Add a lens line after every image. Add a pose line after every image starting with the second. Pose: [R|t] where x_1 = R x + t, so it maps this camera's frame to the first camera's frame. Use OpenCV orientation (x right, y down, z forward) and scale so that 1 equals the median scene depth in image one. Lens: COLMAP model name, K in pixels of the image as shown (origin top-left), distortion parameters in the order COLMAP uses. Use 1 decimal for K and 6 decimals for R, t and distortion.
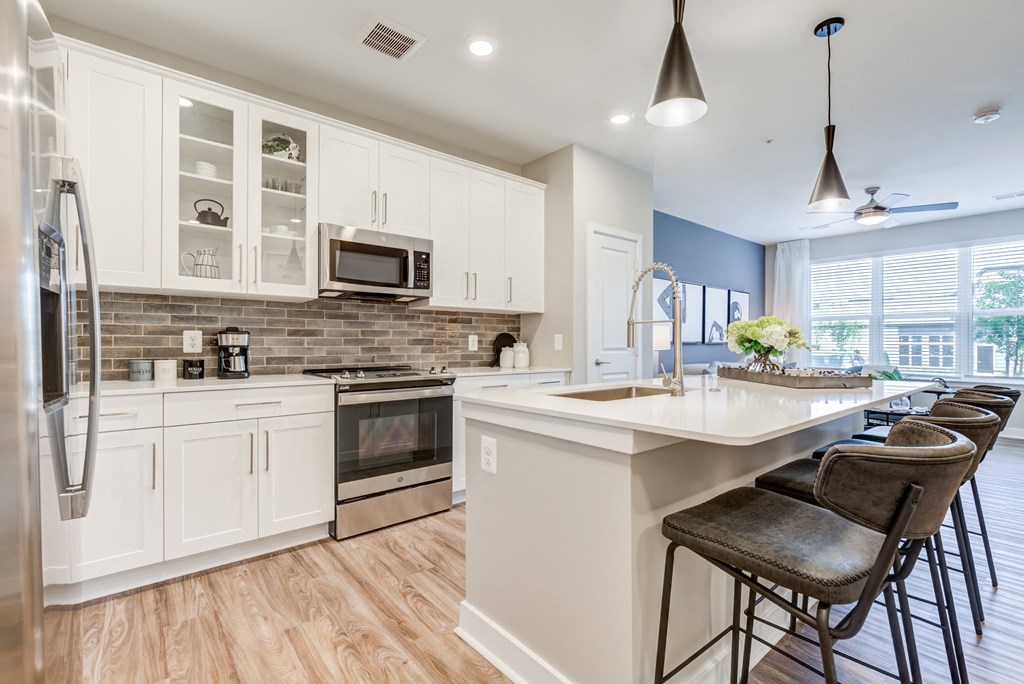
lens RADIAL K [[478.4, 0, 512.0], [0, 478.4, 342.0], [0, 0, 1]] dist [0.027005, -0.000066]
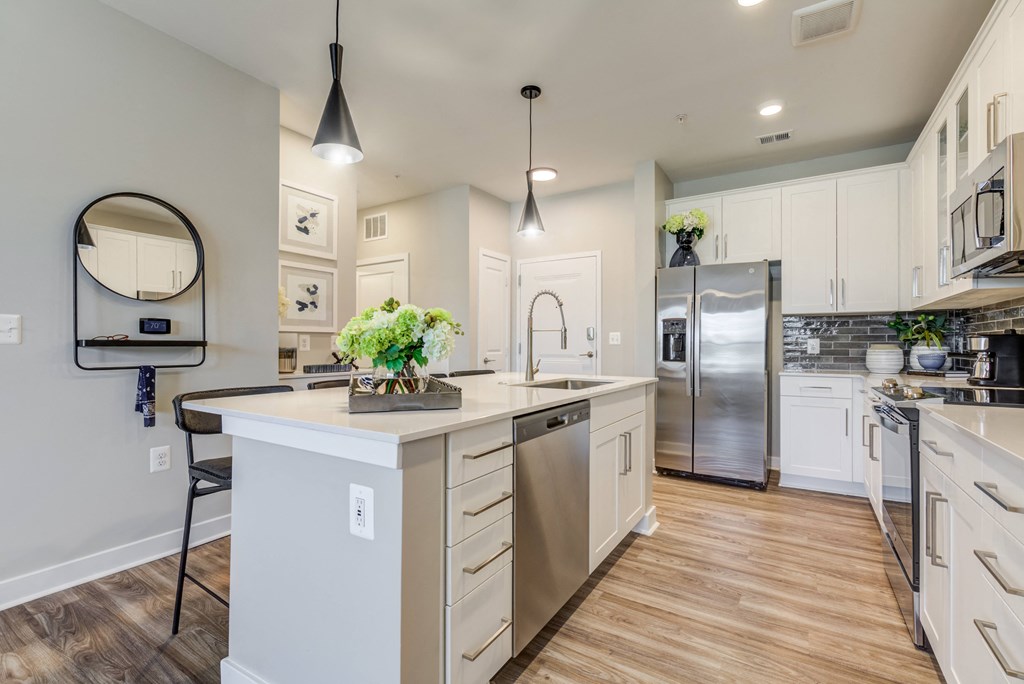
lens RADIAL K [[472.3, 0, 512.0], [0, 472.3, 342.0], [0, 0, 1]] dist [-0.046519, -0.000374]
pose [[-0.951725, -0.003019, -0.306937, 0.653613], [0.000444, 0.999937, -0.011211, -0.002963], [0.306952, -0.010806, -0.951664, 1.824064]]
